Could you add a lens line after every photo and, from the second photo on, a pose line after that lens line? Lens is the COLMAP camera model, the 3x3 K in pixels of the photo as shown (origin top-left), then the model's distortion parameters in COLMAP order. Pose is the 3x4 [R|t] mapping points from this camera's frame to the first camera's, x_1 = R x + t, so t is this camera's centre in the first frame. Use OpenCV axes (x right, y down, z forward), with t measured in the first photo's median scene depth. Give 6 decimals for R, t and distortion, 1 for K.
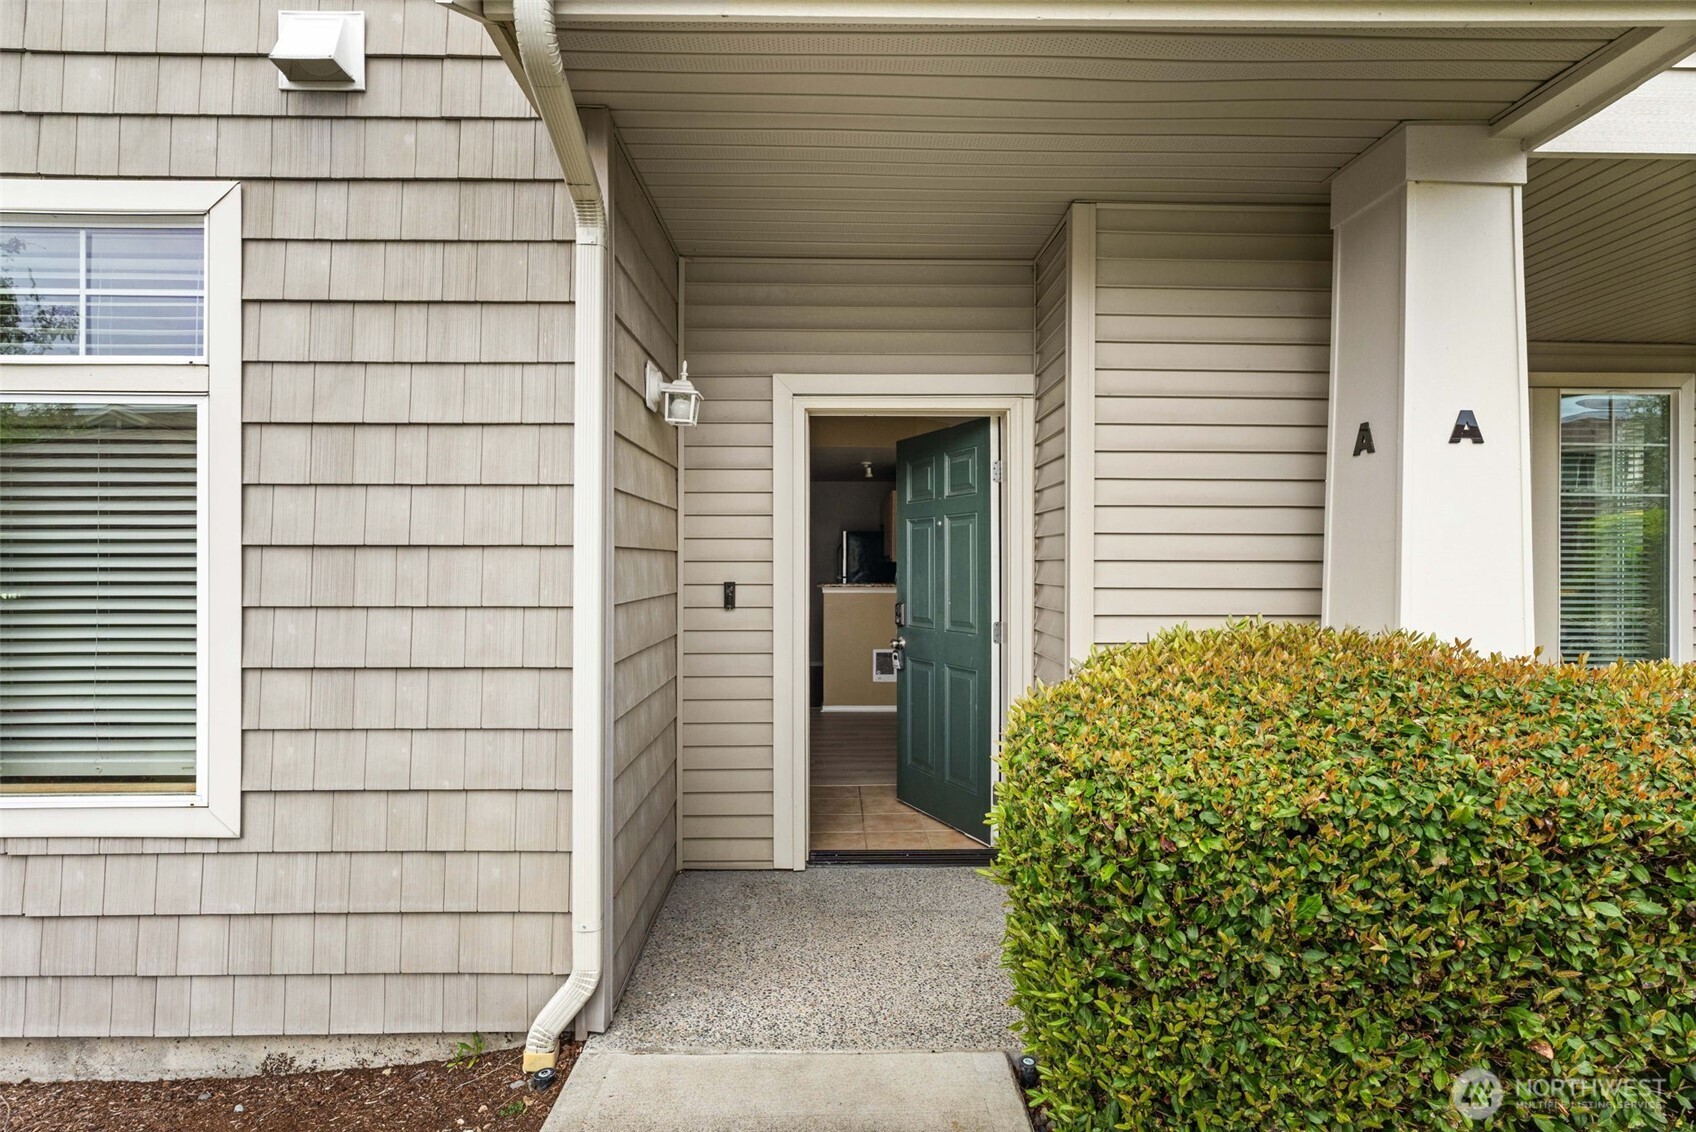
lens RADIAL K [[841.3, 0, 852.0], [0, 841.3, 571.7], [0, 0, 1]] dist [-0.002142, 0.000637]
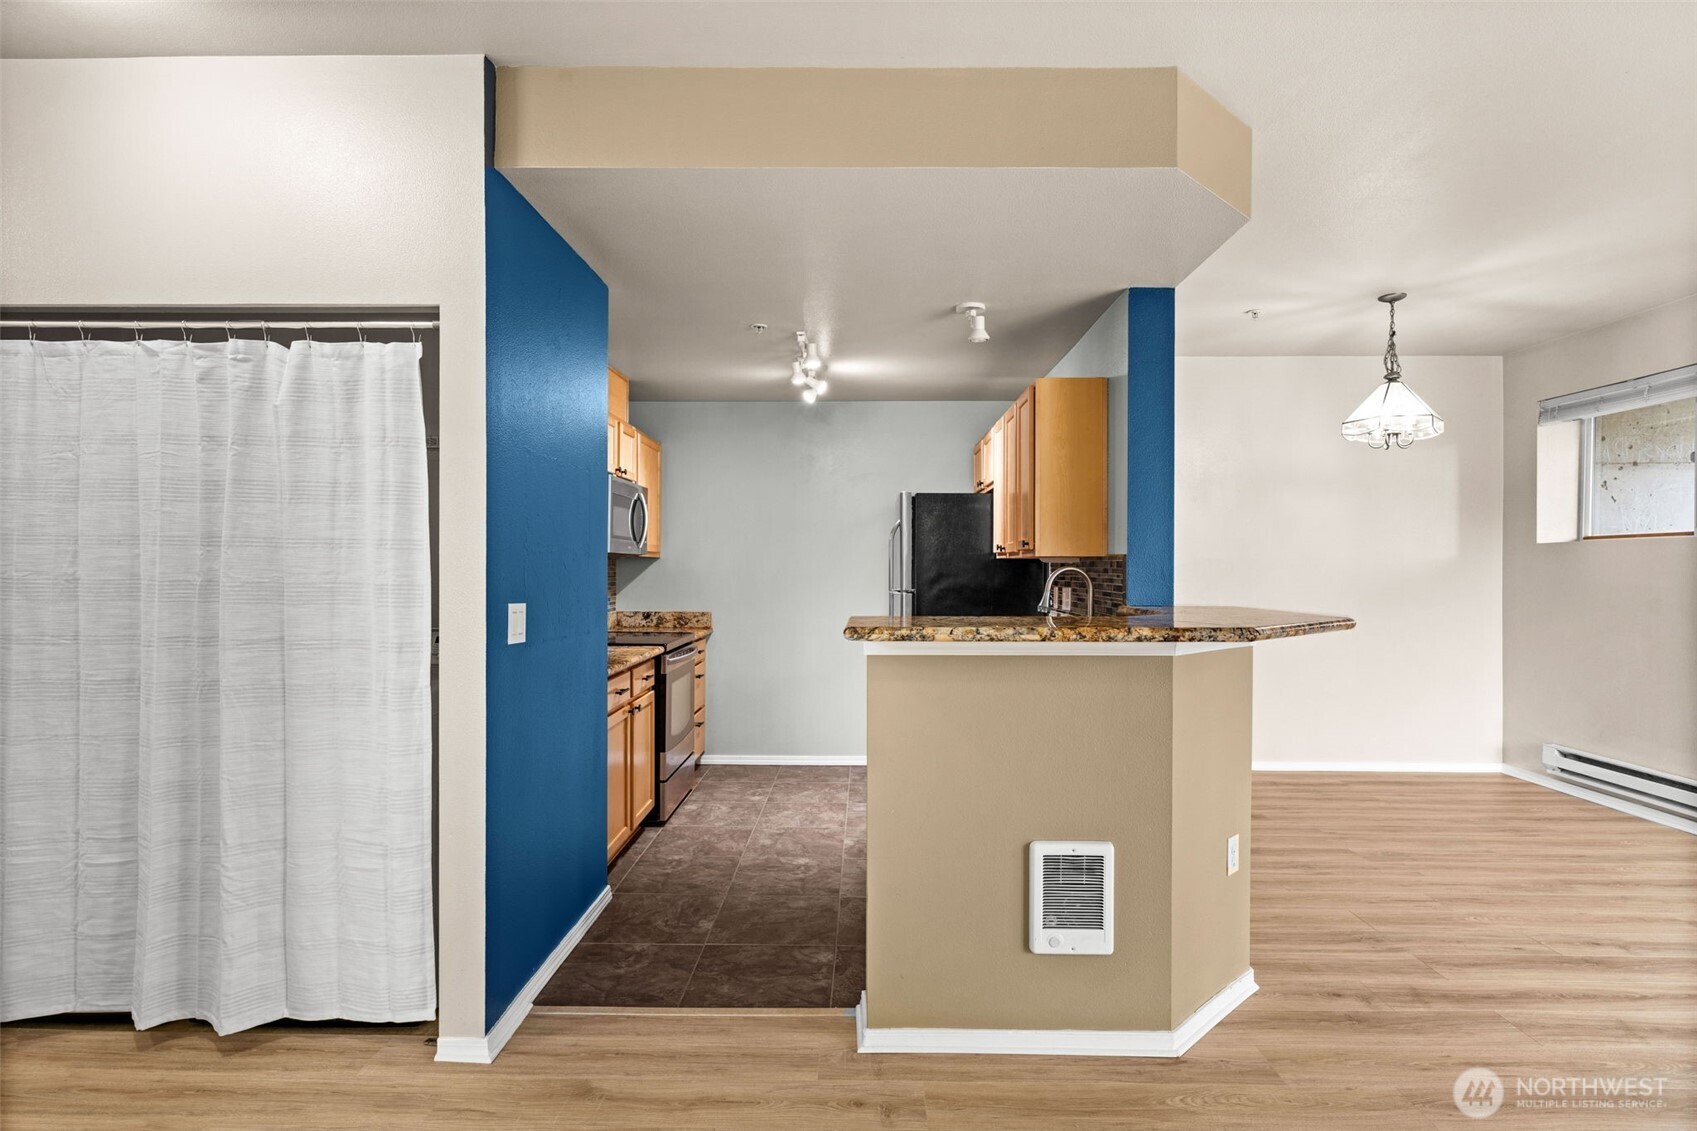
lens RADIAL K [[874.5, 0, 844.1], [0, 874.5, 566.4], [0, 0, 1]] dist [-0.000589, -0.001200]
pose [[0.998813, -0.000051, -0.048717, -0.036556], [-0.000266, 0.999979, -0.006502, -0.006237], [0.048717, 0.006507, 0.998791, 0.913511]]
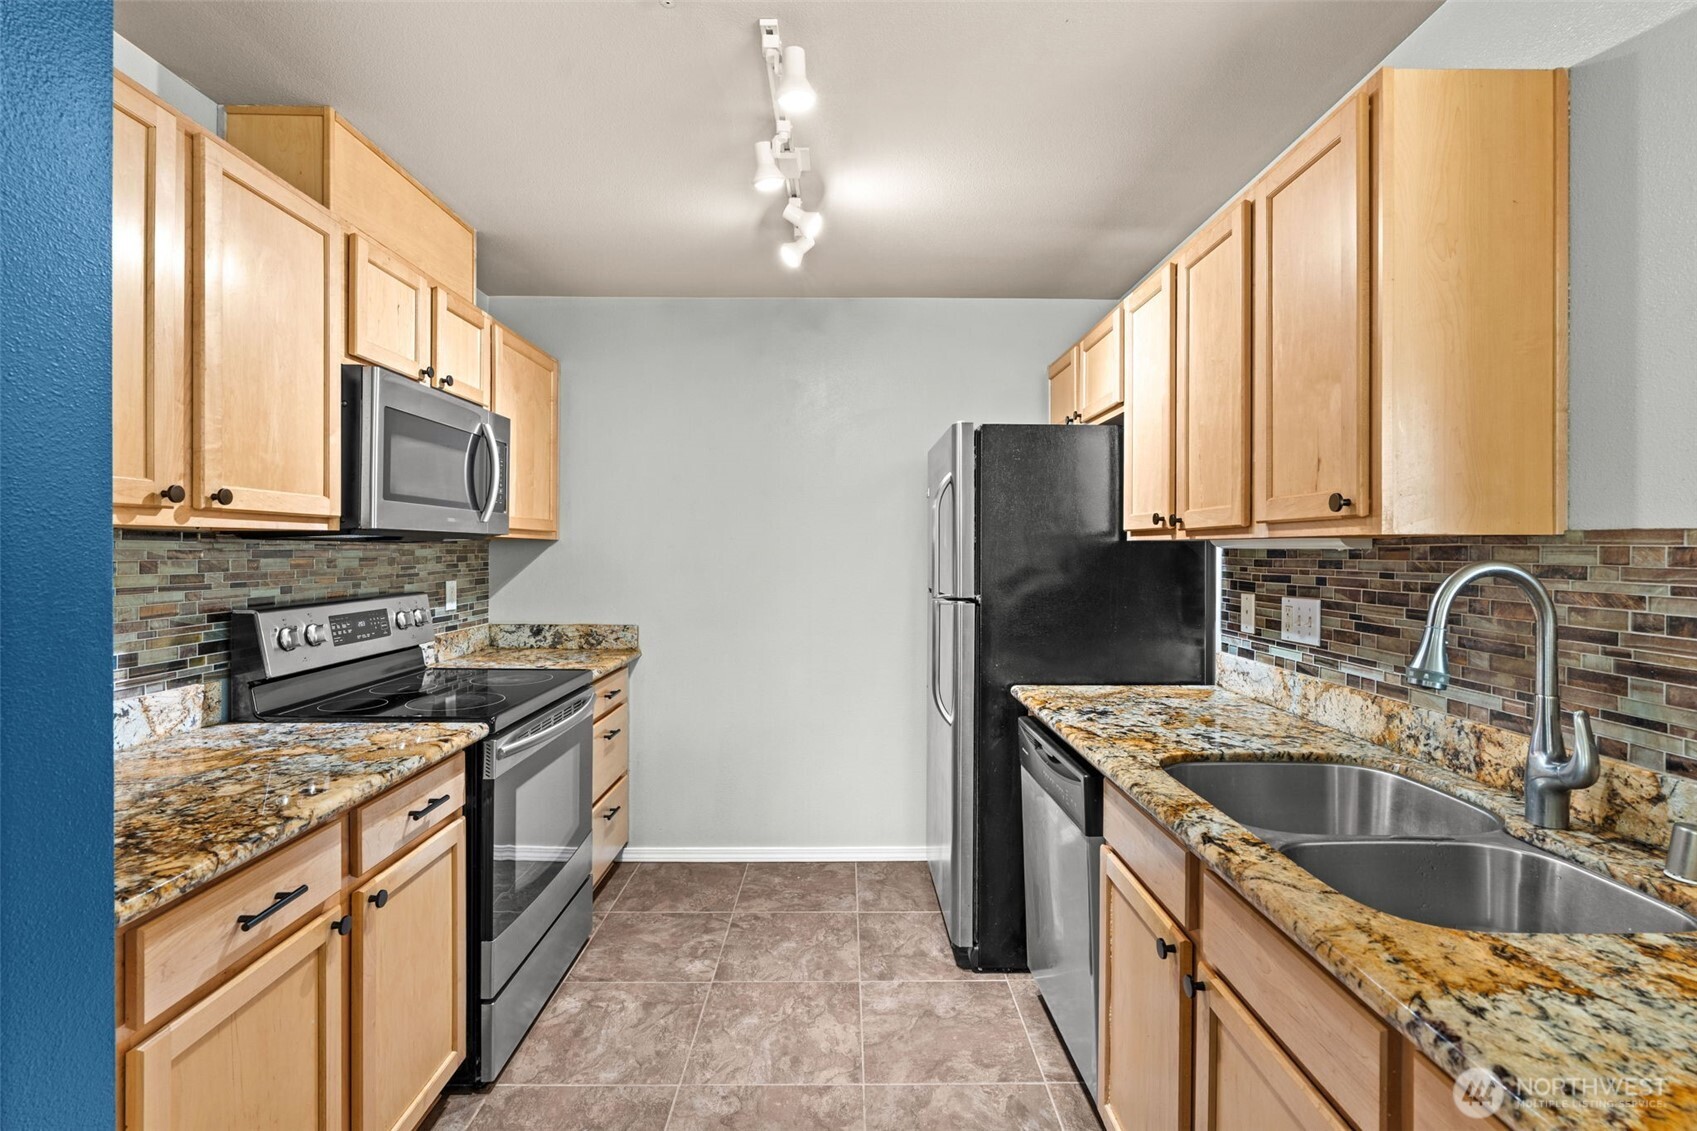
lens RADIAL K [[765.6, 0, 847.5], [0, 765.6, 550.1], [0, 0, 1]] dist [-0.005536, 0.001830]
pose [[0.999855, -0.000129, -0.017027, -0.074392], [0.000028, 0.999982, -0.005918, -0.012001], [0.017027, 0.005917, 0.999838, 1.352115]]
